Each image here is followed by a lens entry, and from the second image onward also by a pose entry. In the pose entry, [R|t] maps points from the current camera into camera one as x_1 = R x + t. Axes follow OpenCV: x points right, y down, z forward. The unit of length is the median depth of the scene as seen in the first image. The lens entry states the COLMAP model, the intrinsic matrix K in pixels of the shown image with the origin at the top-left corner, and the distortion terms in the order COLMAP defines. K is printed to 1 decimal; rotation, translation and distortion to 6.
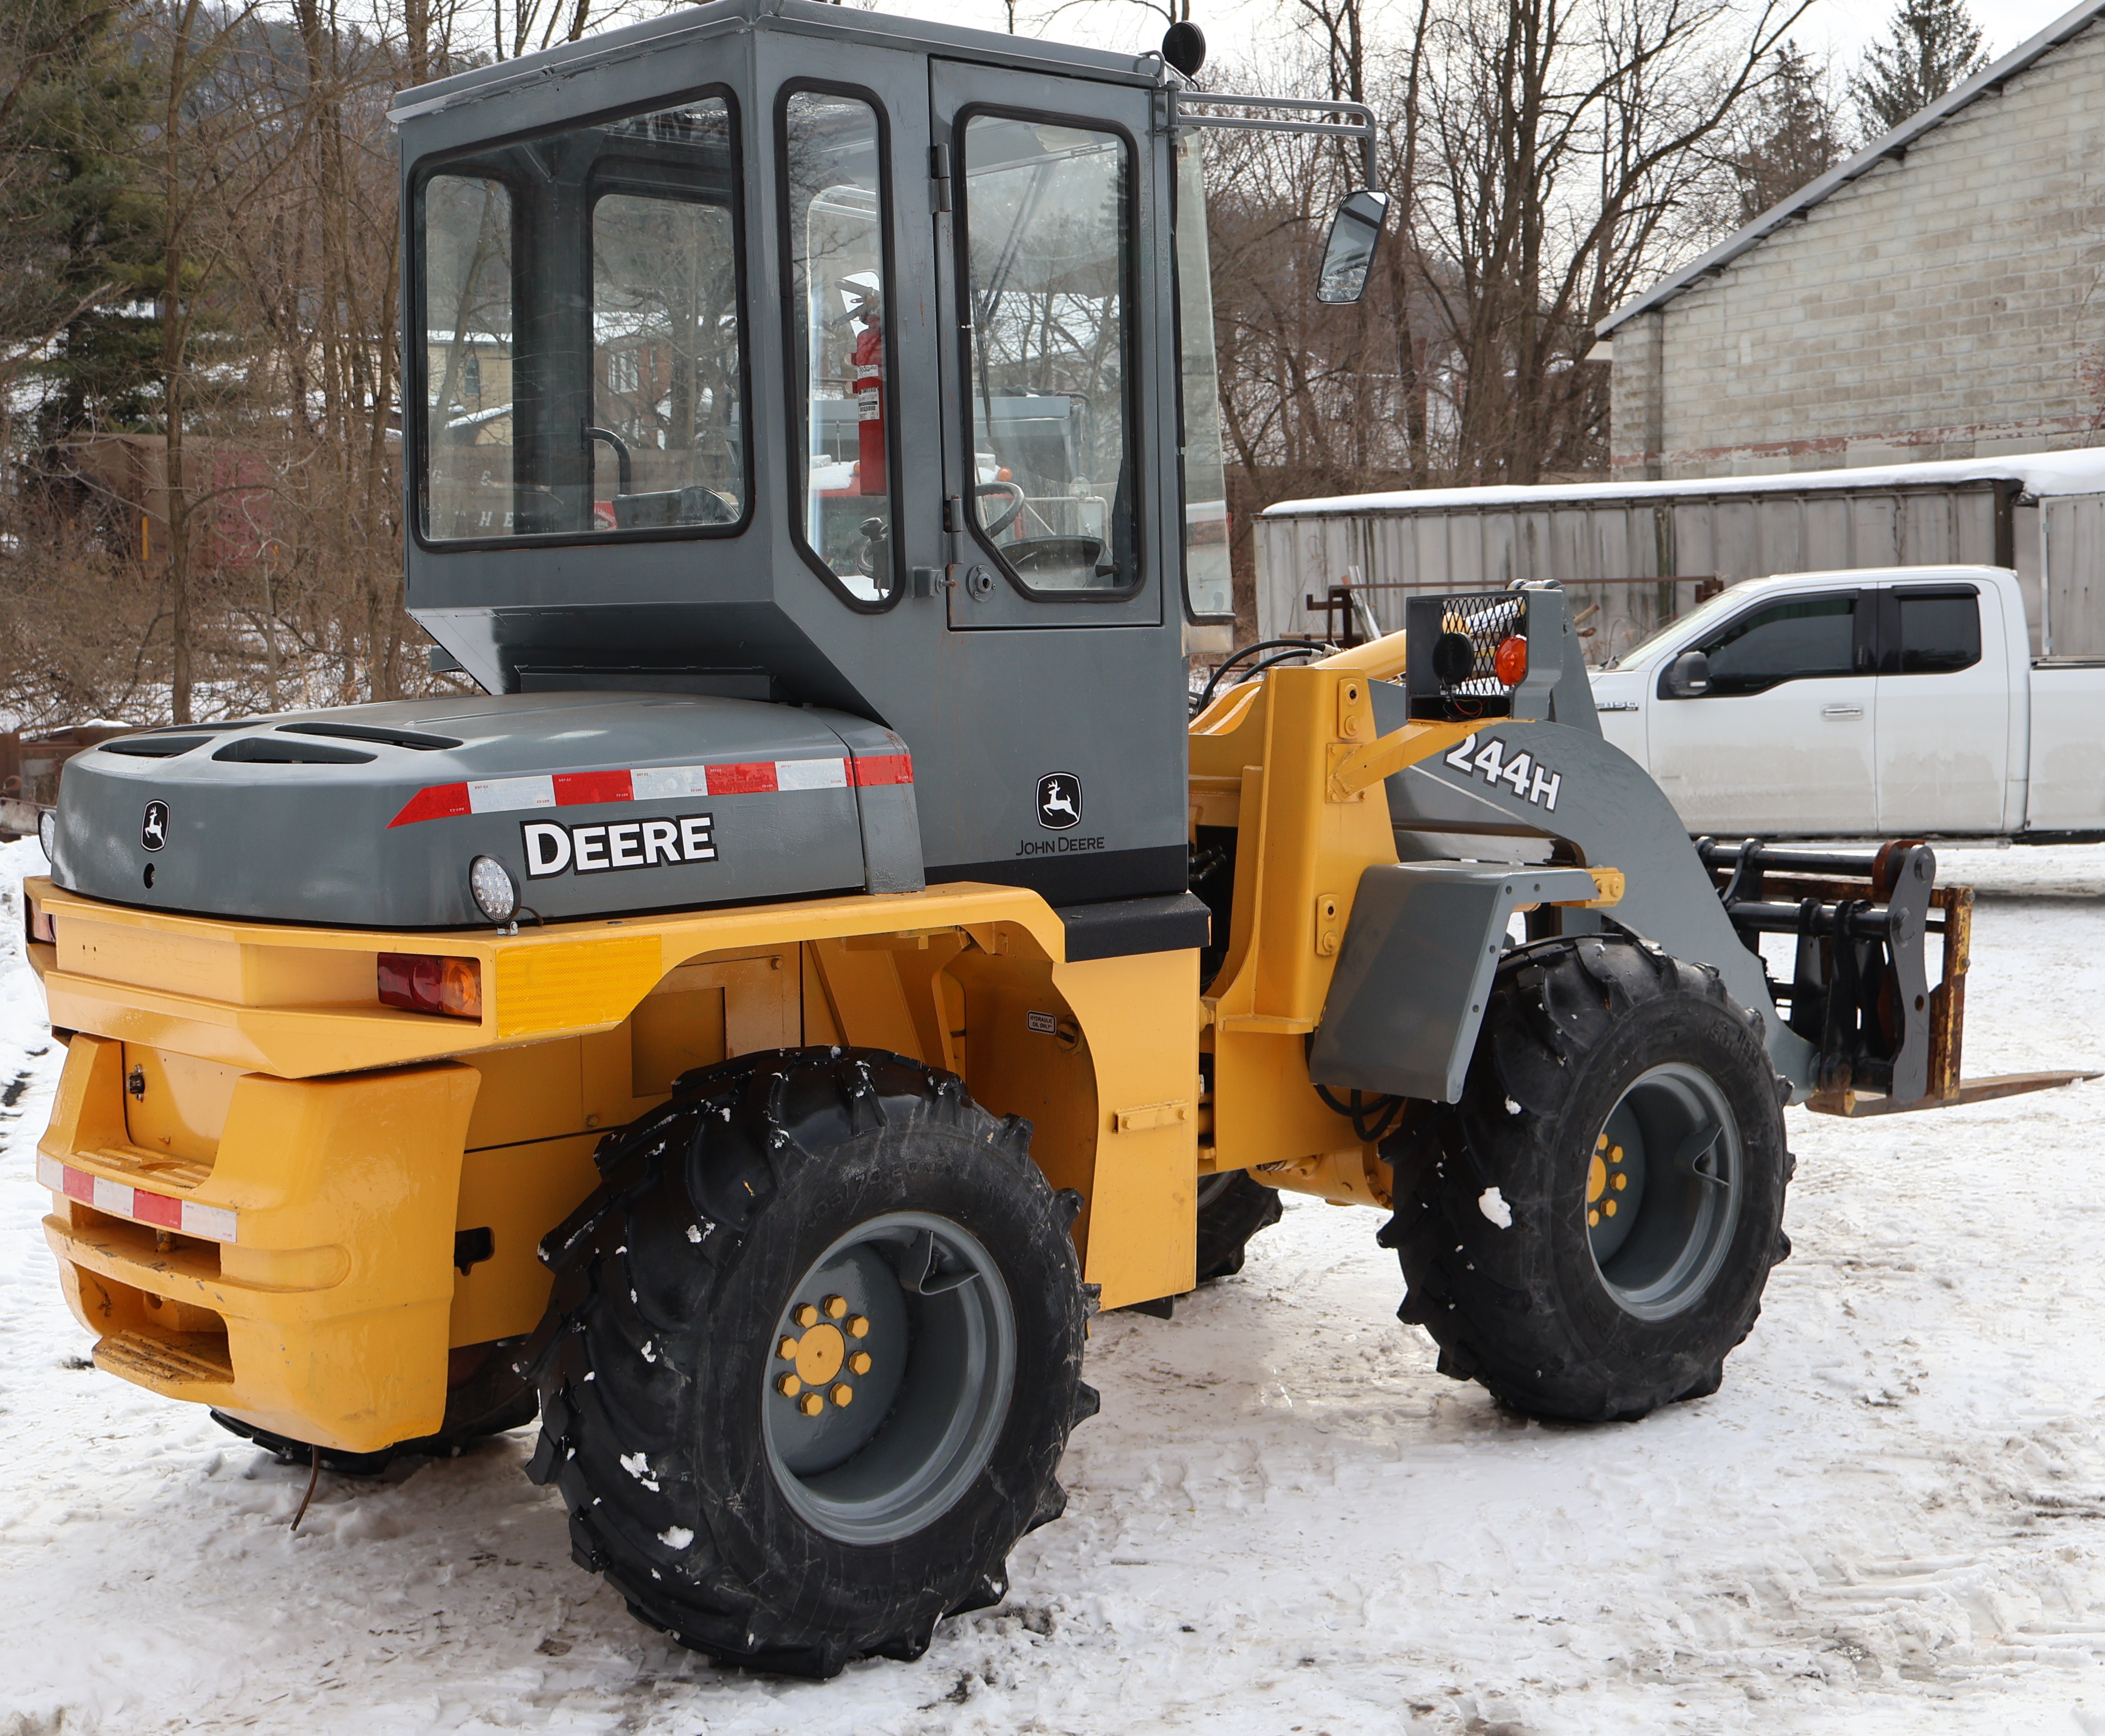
lens RADIAL K [[2802.2, 0, 1052.5], [0, 2802.2, 868.0], [0, 0, 1]] dist [0.000942, -0.035386]
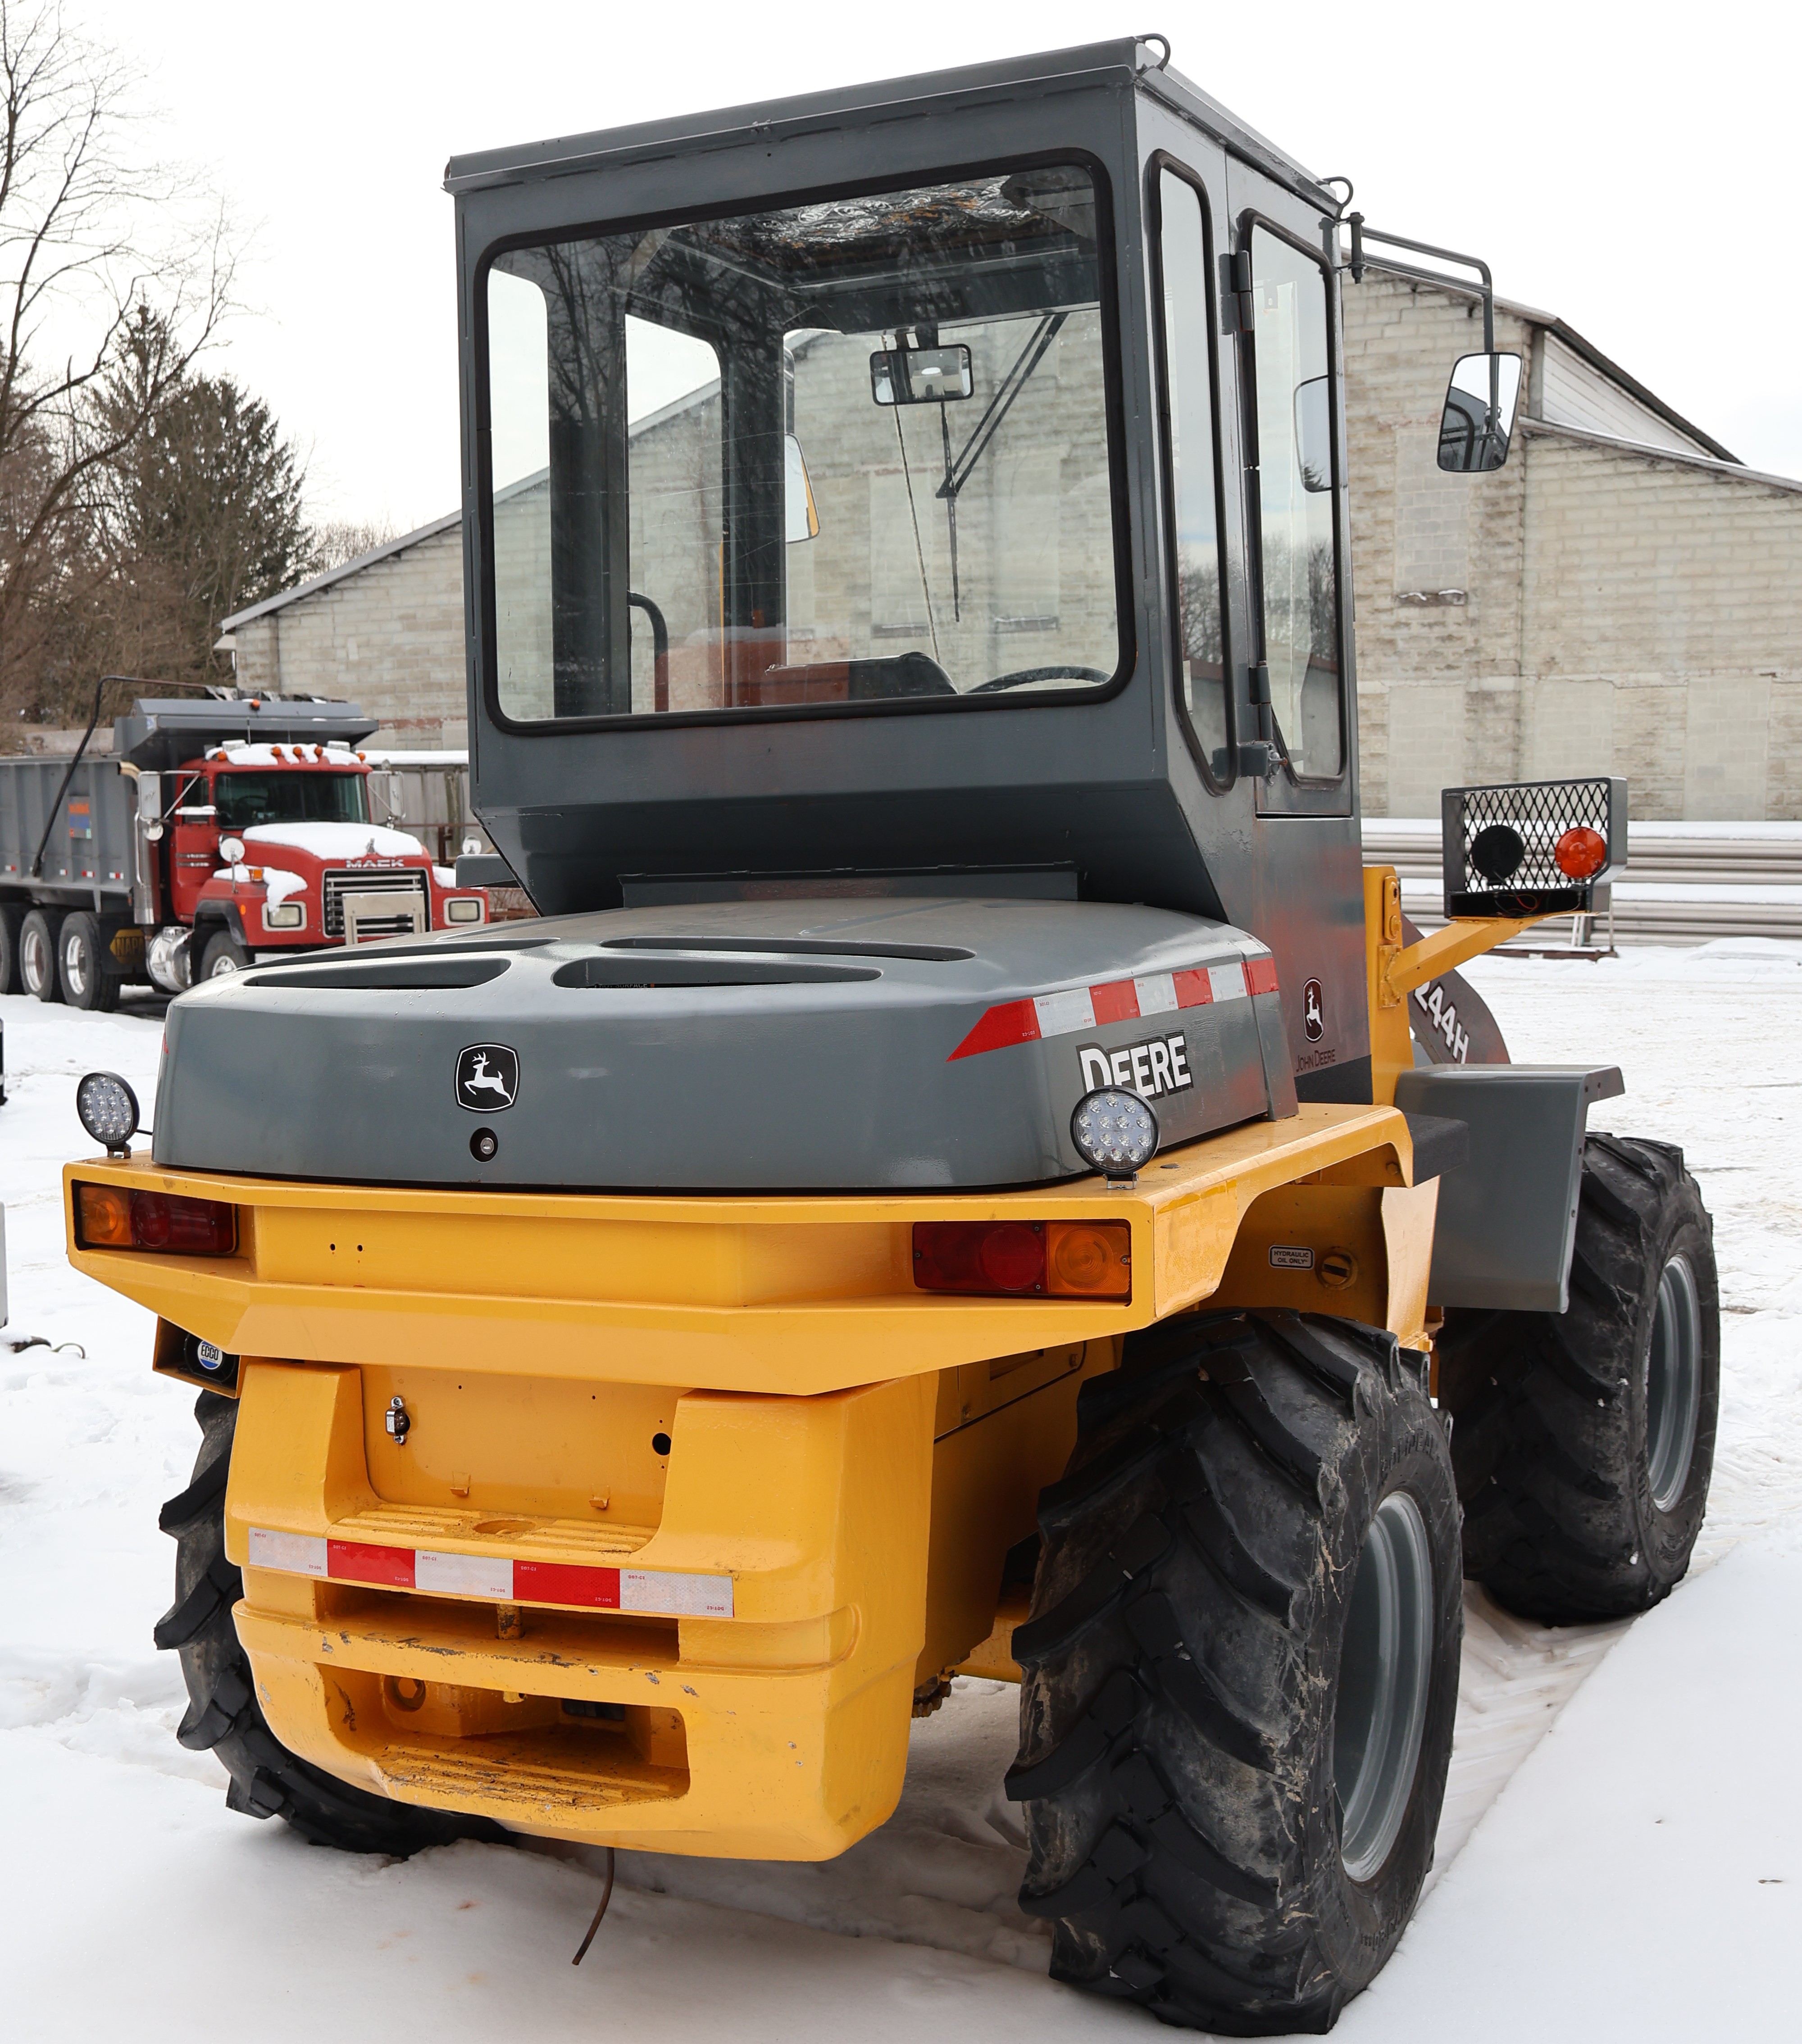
lens RADIAL K [[2512.6, 0, 952.5], [0, 2512.6, 1166.7], [0, 0, 1]] dist [0.027620, -0.039003]
pose [[0.927385, -0.058456, 0.369514, -0.426459], [0.049349, 0.998201, 0.034060, -0.007347], [-0.370840, -0.013352, 0.928601, 0.306791]]
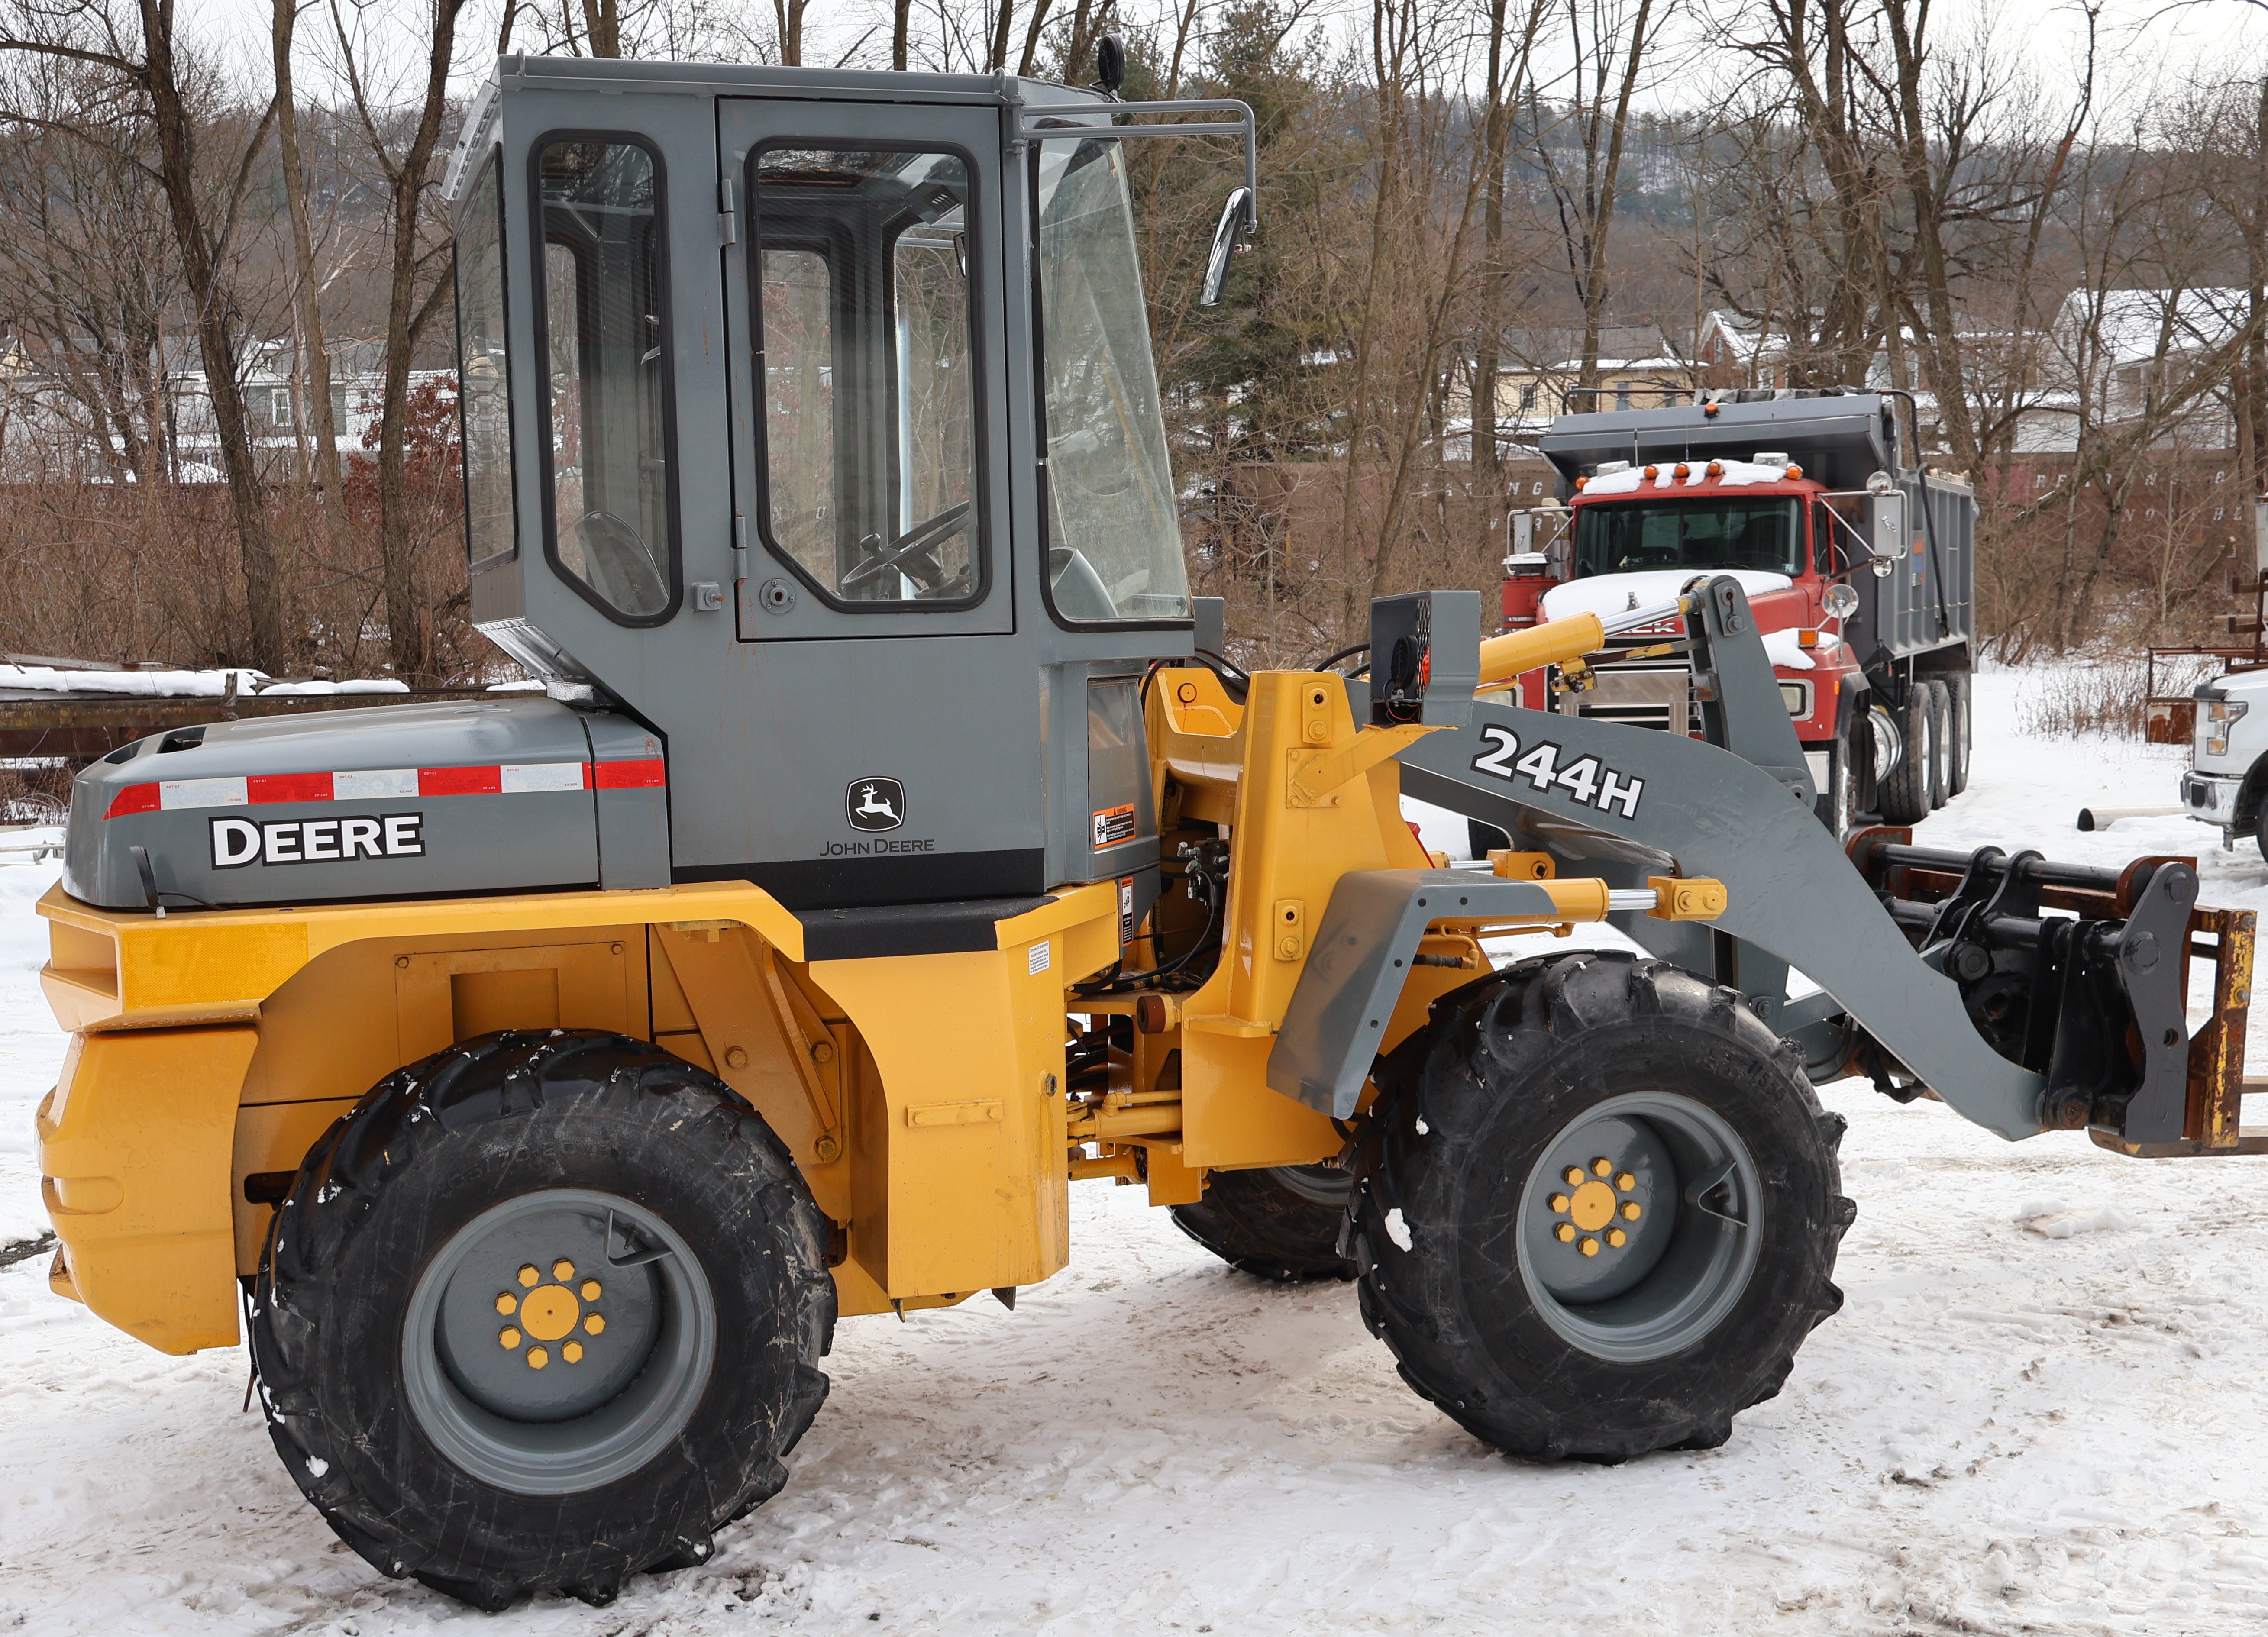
lens RADIAL K [[2439.0, 0, 1133.8], [0, 2439.0, 847.9], [0, 0, 1]] dist [-0.005004, -0.021990]
pose [[0.911695, 0.028307, -0.409892, 0.483891], [-0.024231, 0.999592, 0.015135, -0.024726], [0.410153, -0.003866, 0.912008, 0.223833]]
